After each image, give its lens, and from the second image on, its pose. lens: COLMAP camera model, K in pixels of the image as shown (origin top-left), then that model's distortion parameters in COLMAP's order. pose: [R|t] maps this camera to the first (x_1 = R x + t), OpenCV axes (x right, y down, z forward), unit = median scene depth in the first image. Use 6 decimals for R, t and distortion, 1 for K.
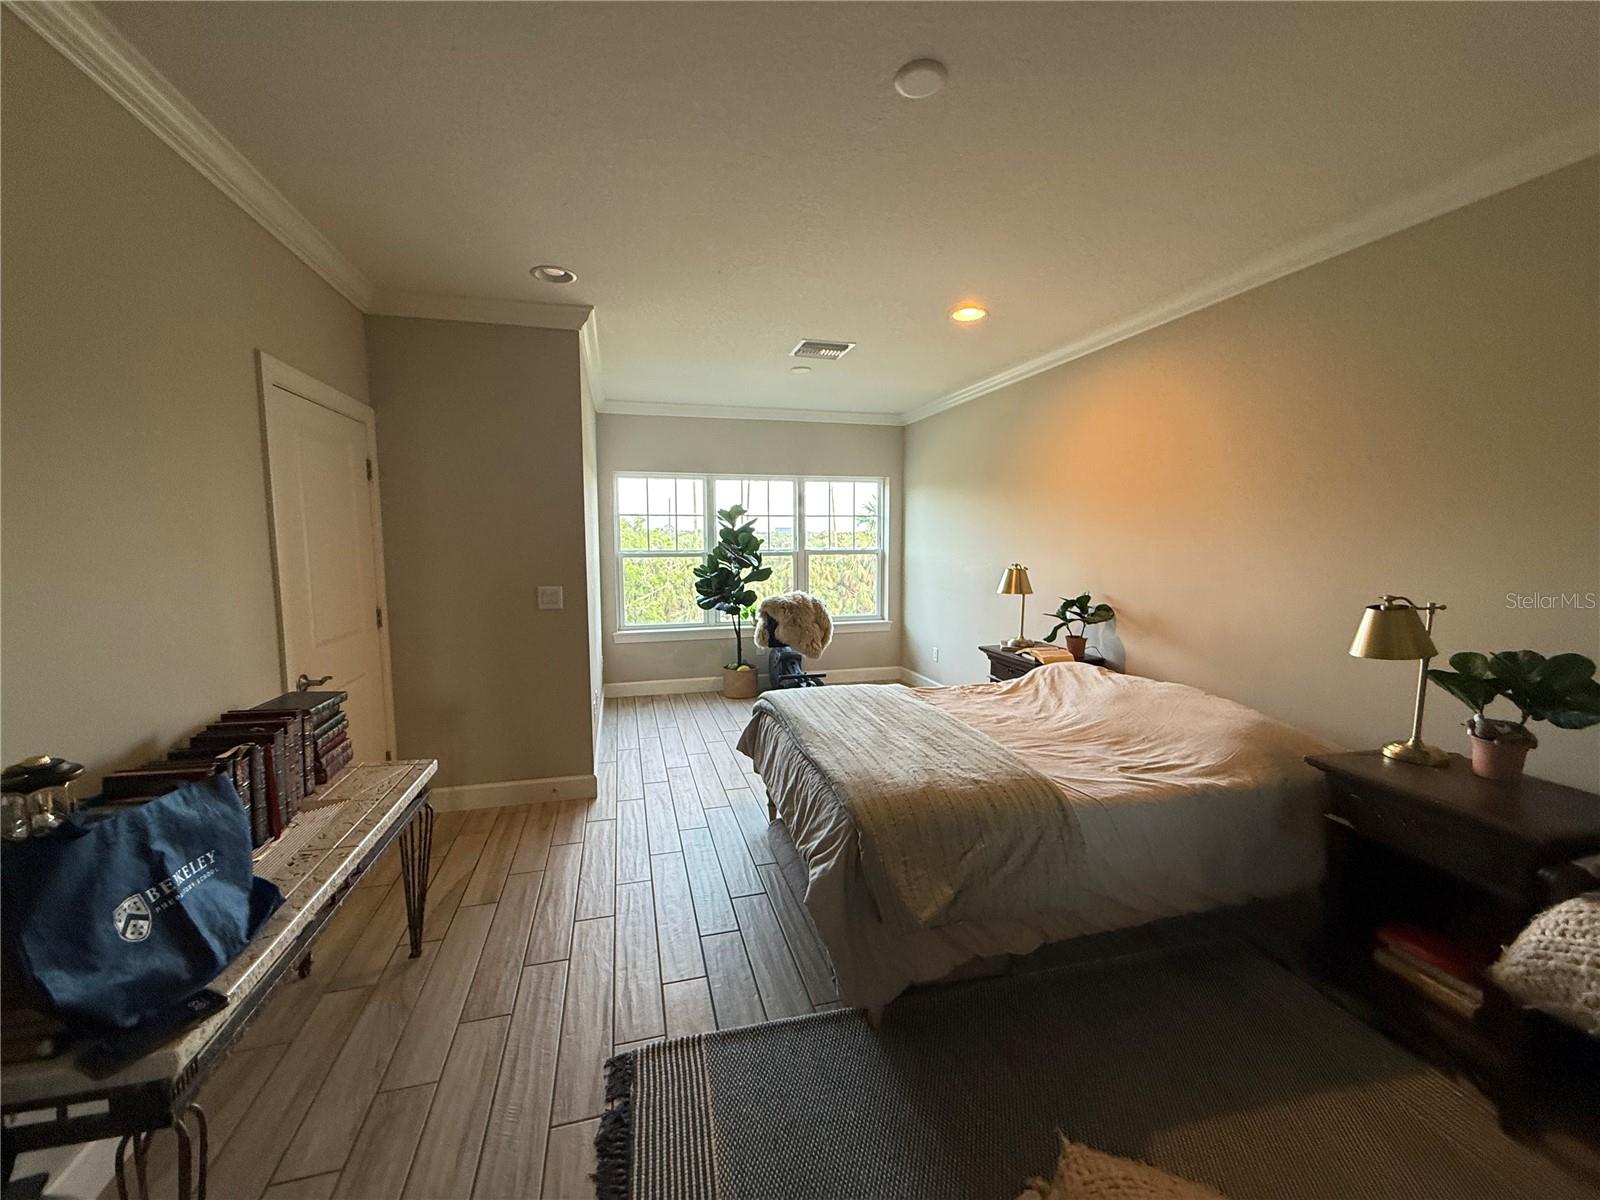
lens RADIAL K [[647.2, 0, 799.1], [0, 647.2, 596.8], [0, 0, 1]] dist [-0.000789, 0.000581]
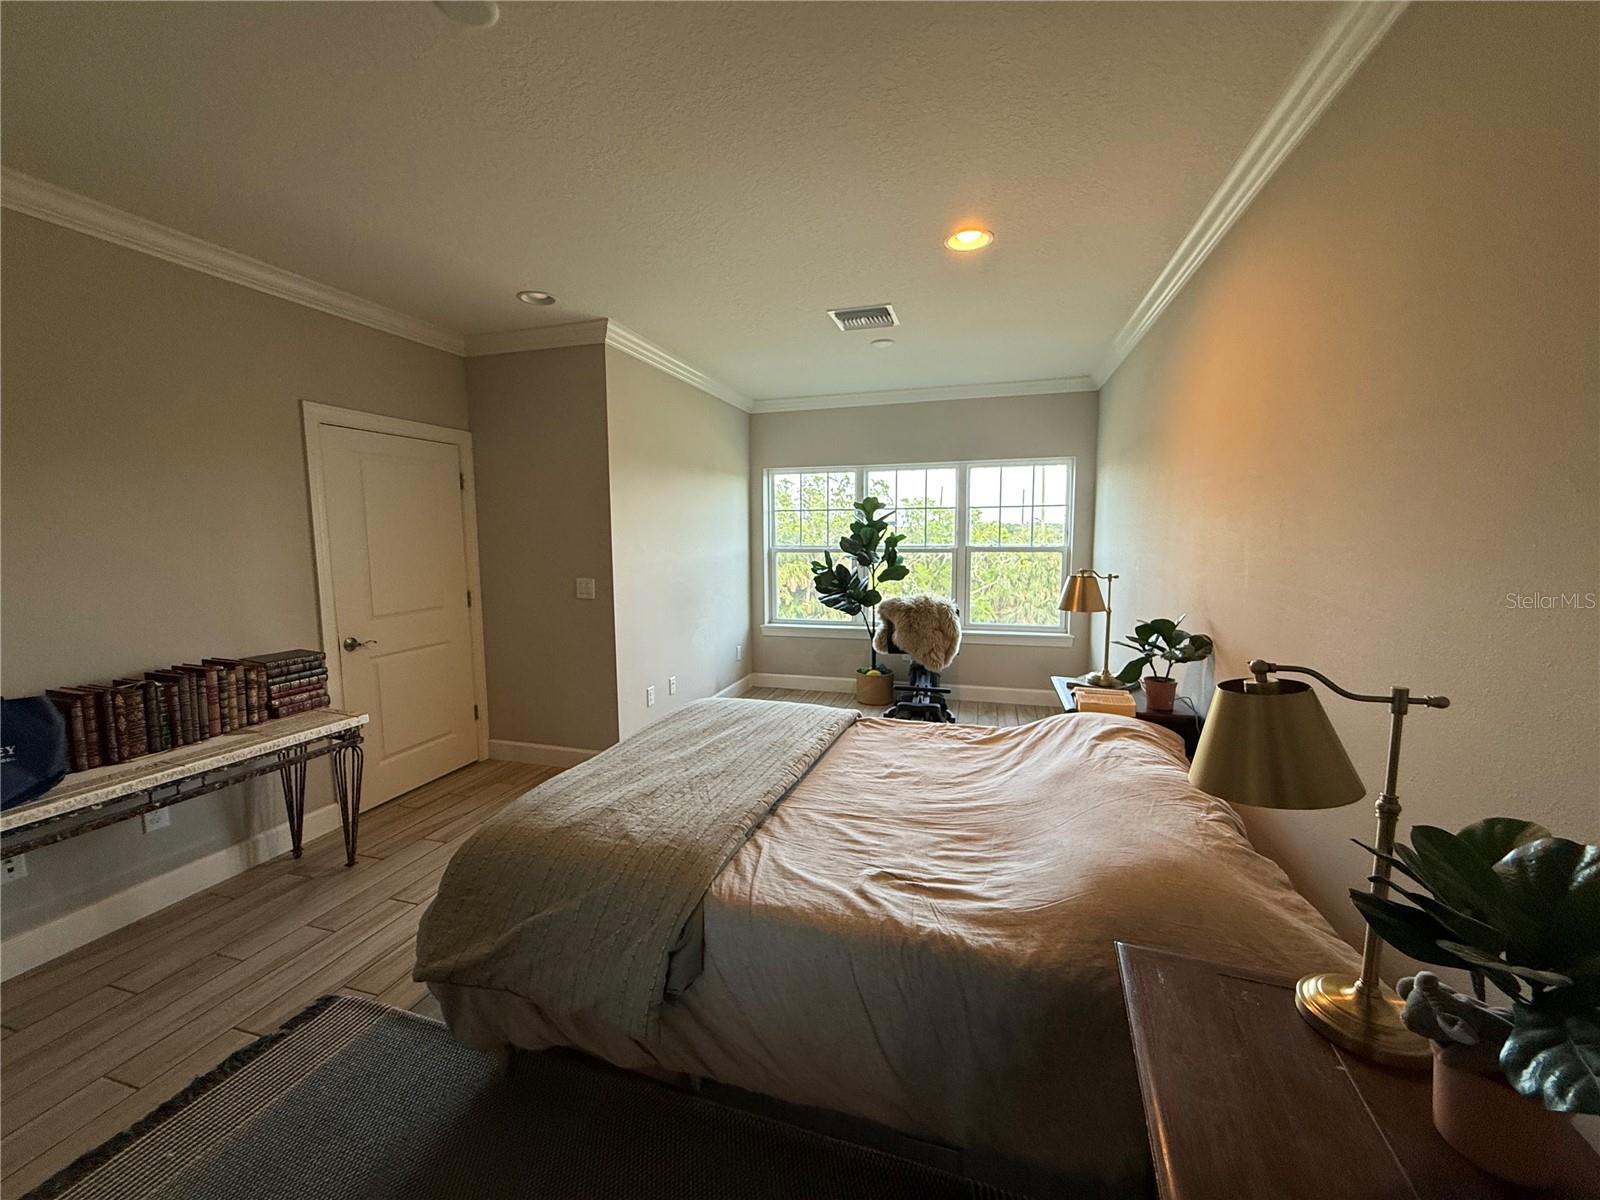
lens RADIAL K [[647.2, 0, 795.6], [0, 647.2, 597.0], [0, 0, 1]] dist [-0.000789, 0.000581]
pose [[0.845696, 0.049742, -0.531342, 0.466624], [-0.043851, 0.998757, 0.023704, -0.023922], [0.531861, 0.003253, 0.846826, 0.225641]]
